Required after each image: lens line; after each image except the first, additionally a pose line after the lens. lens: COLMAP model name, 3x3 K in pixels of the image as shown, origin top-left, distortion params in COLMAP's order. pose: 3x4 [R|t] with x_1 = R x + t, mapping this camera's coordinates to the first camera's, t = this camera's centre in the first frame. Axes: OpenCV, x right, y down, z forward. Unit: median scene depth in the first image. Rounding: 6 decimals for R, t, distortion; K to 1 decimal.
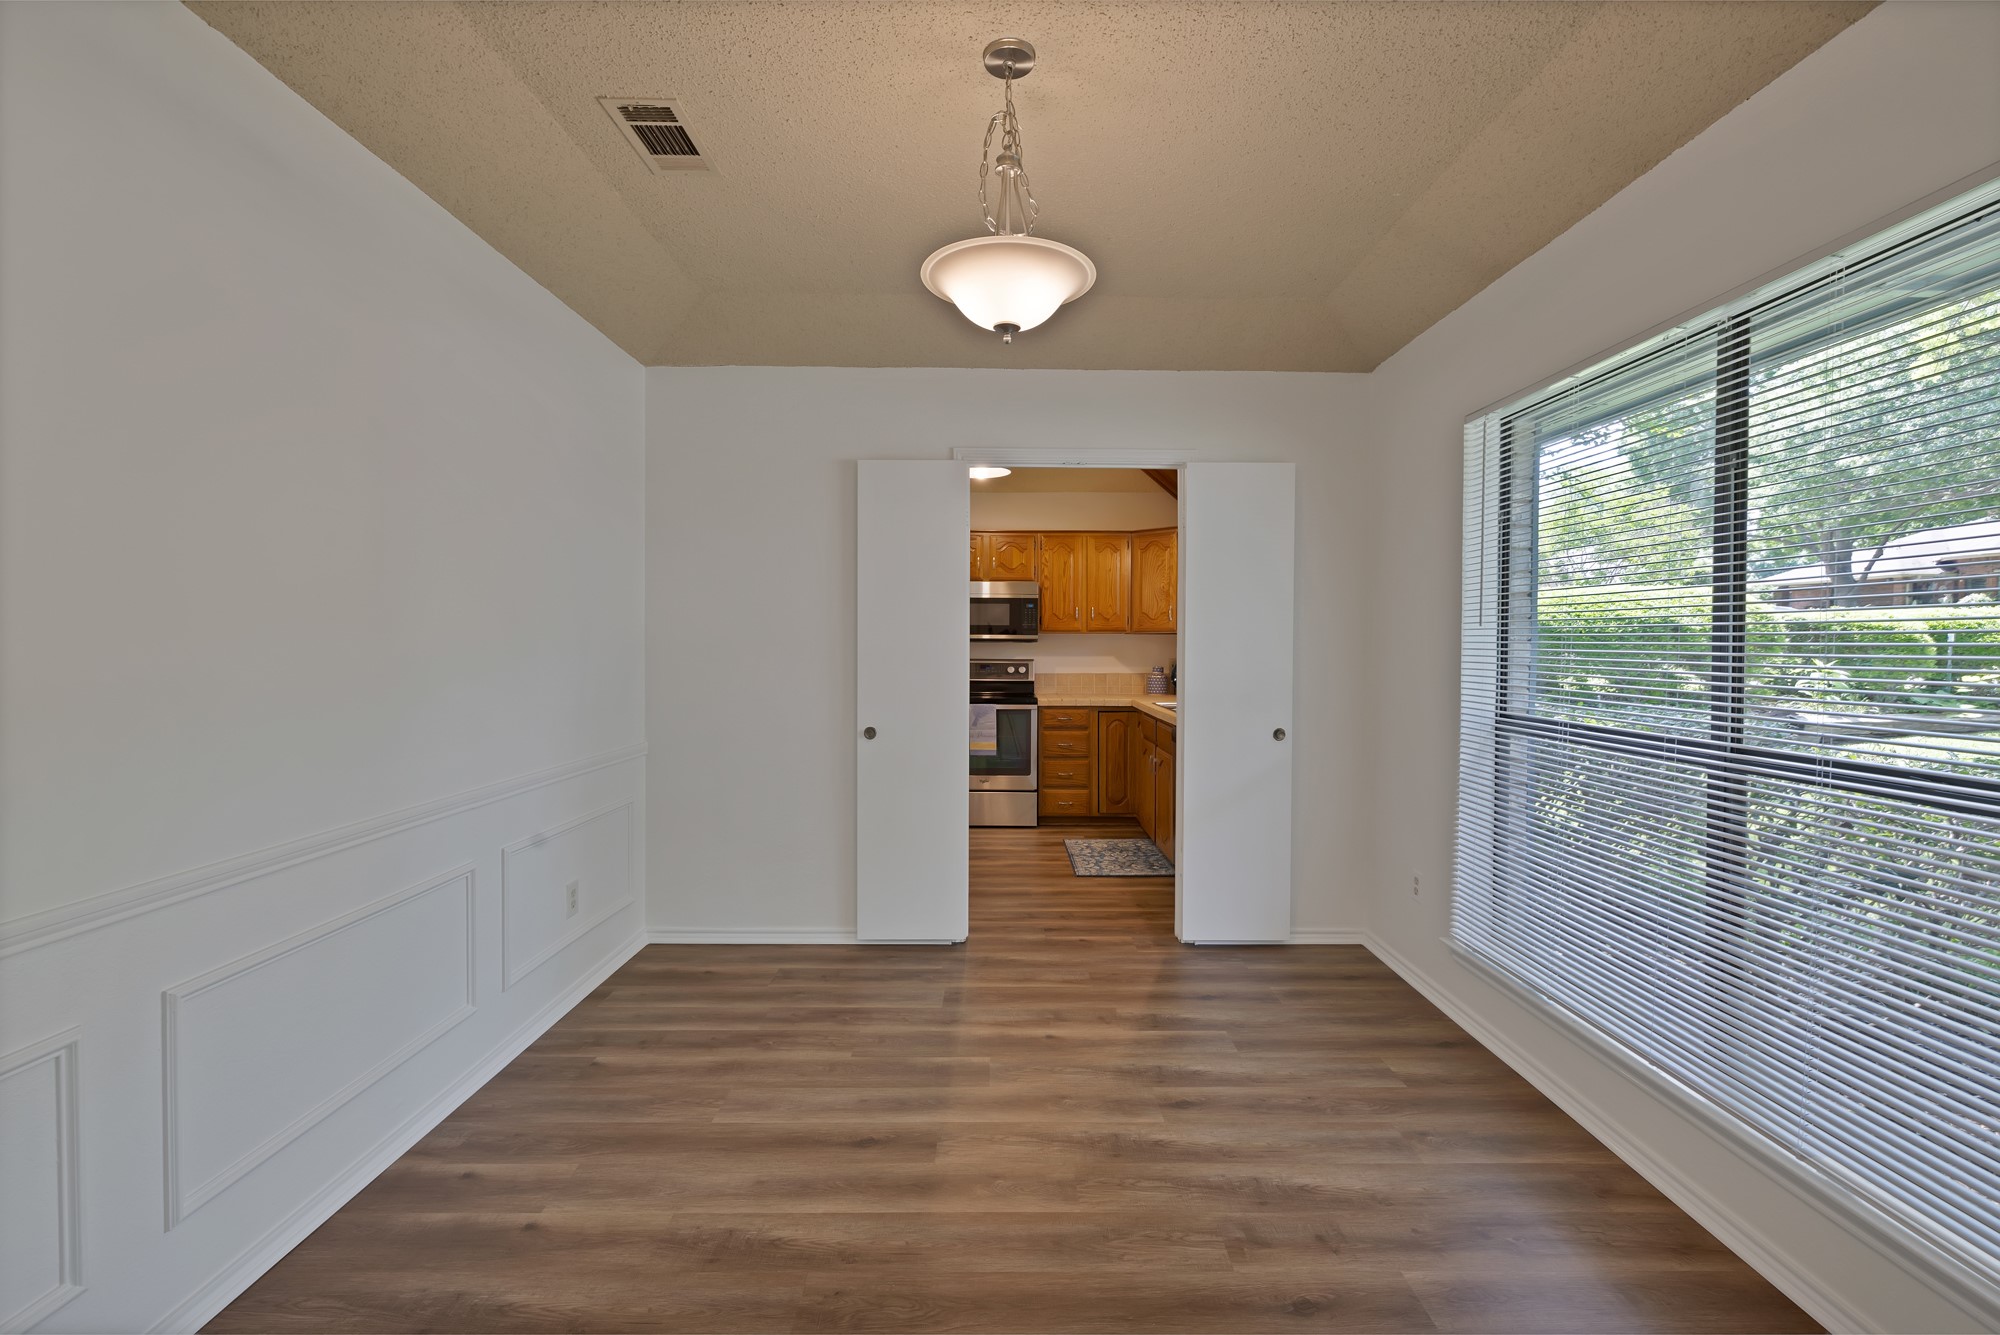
lens RADIAL K [[858.2, 0, 1009.8], [0, 858.2, 660.7], [0, 0, 1]] dist [-0.000832, -0.000285]
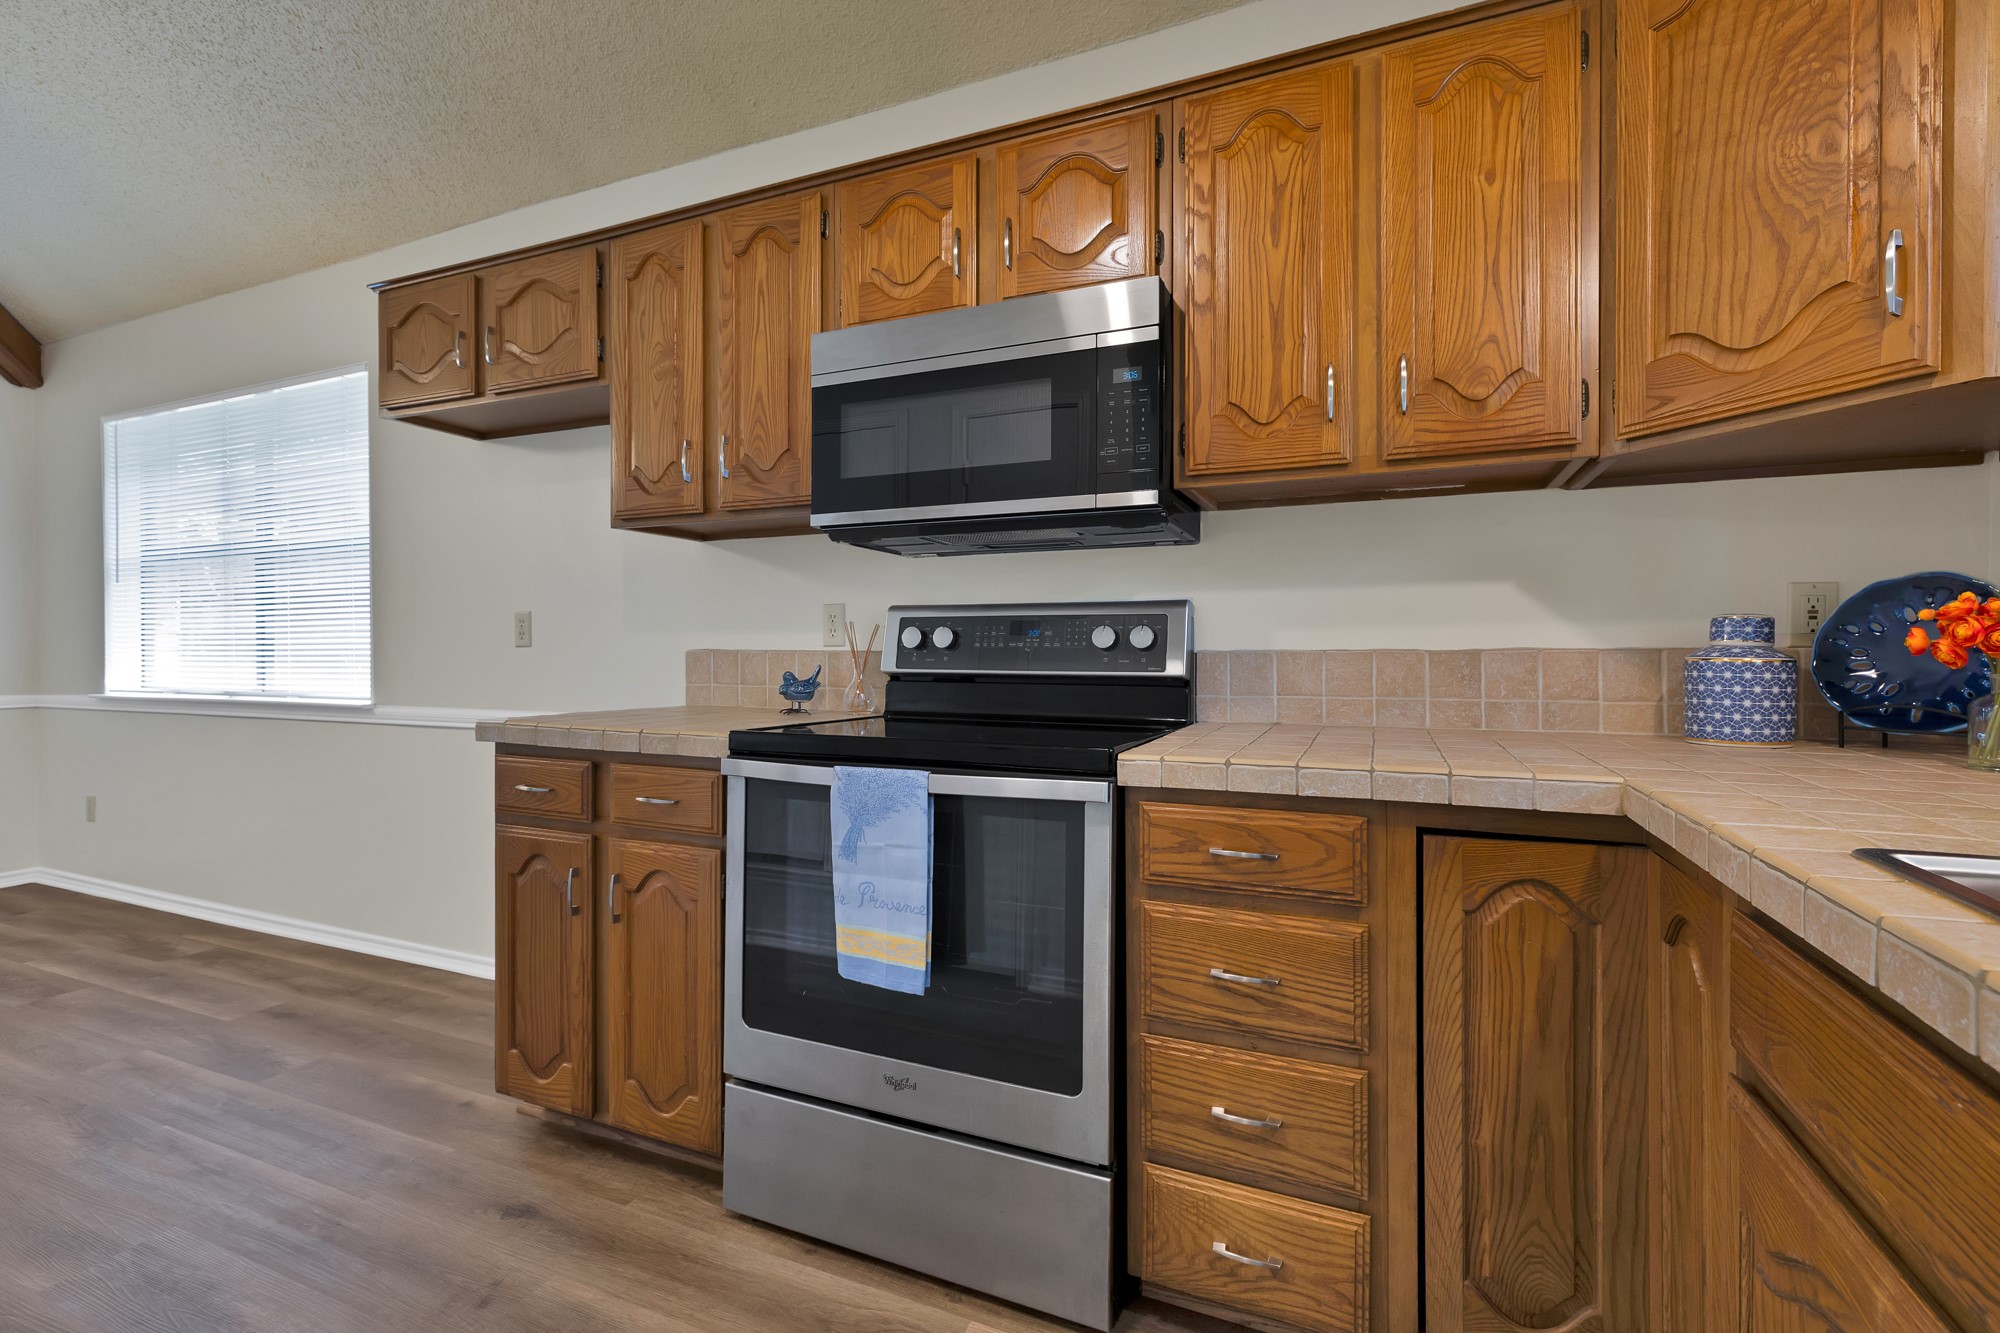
lens RADIAL K [[858.2, 0, 1027.8], [0, 858.2, 655.6], [0, 0, 1]] dist [-0.000832, -0.000285]
pose [[0.920565, 0.000038, -0.390590, 0.095823], [-0.004489, 0.999935, -0.010482, 0.020966], [0.390564, 0.011402, 0.920505, 0.769672]]
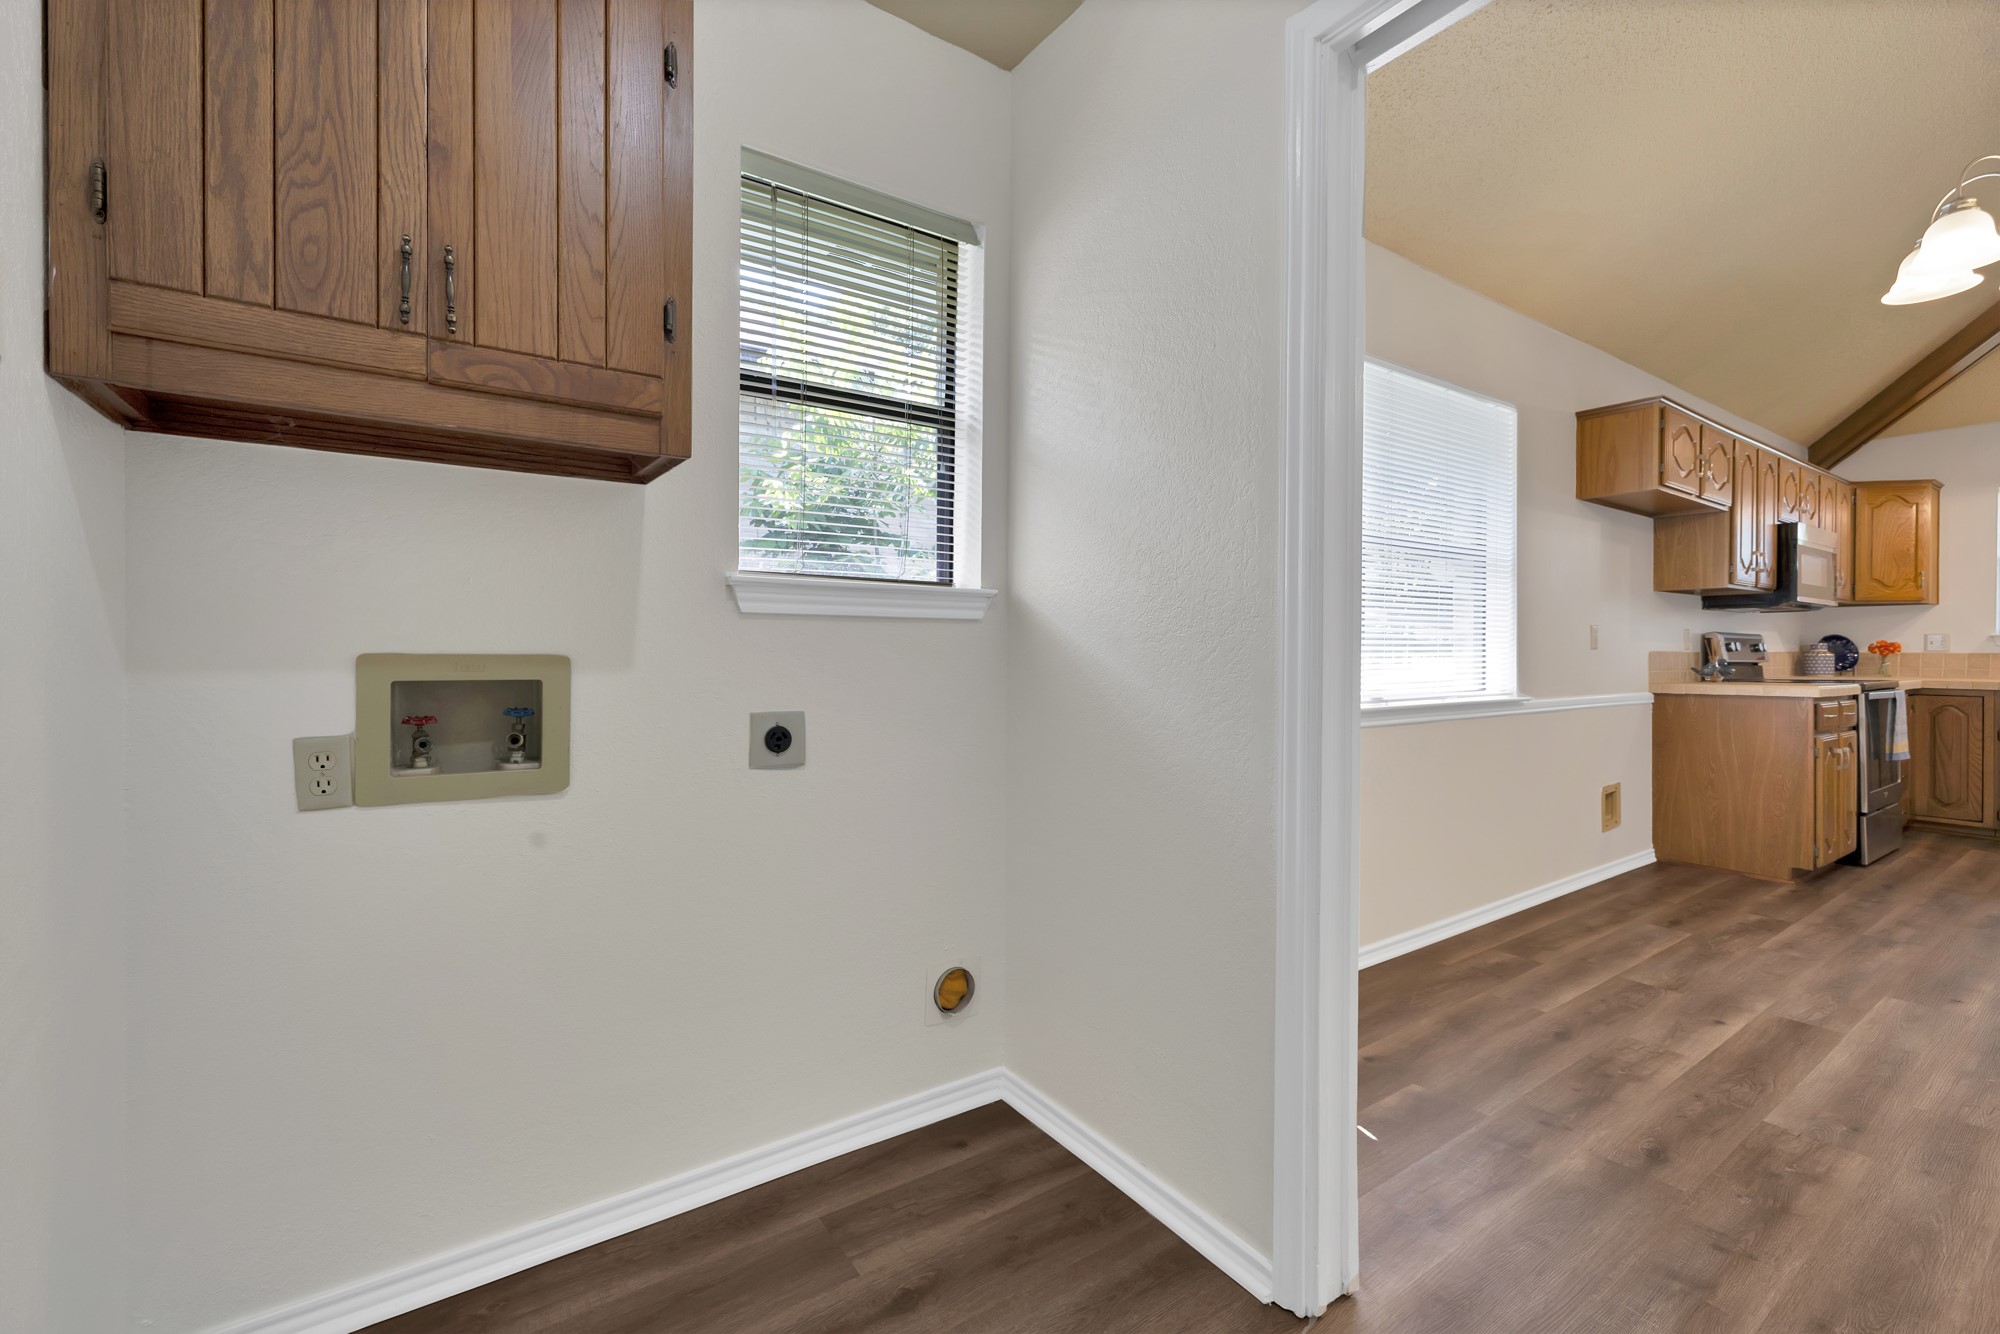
lens RADIAL K [[858.2, 0, 930.2], [0, 858.2, 656.1], [0, 0, 1]] dist [-0.000832, -0.000285]
pose [[0.841149, -0.005016, 0.540779, -1.097602], [0.009715, 0.999936, -0.005836, 0.016607], [-0.540715, 0.010162, 0.841144, 0.802632]]
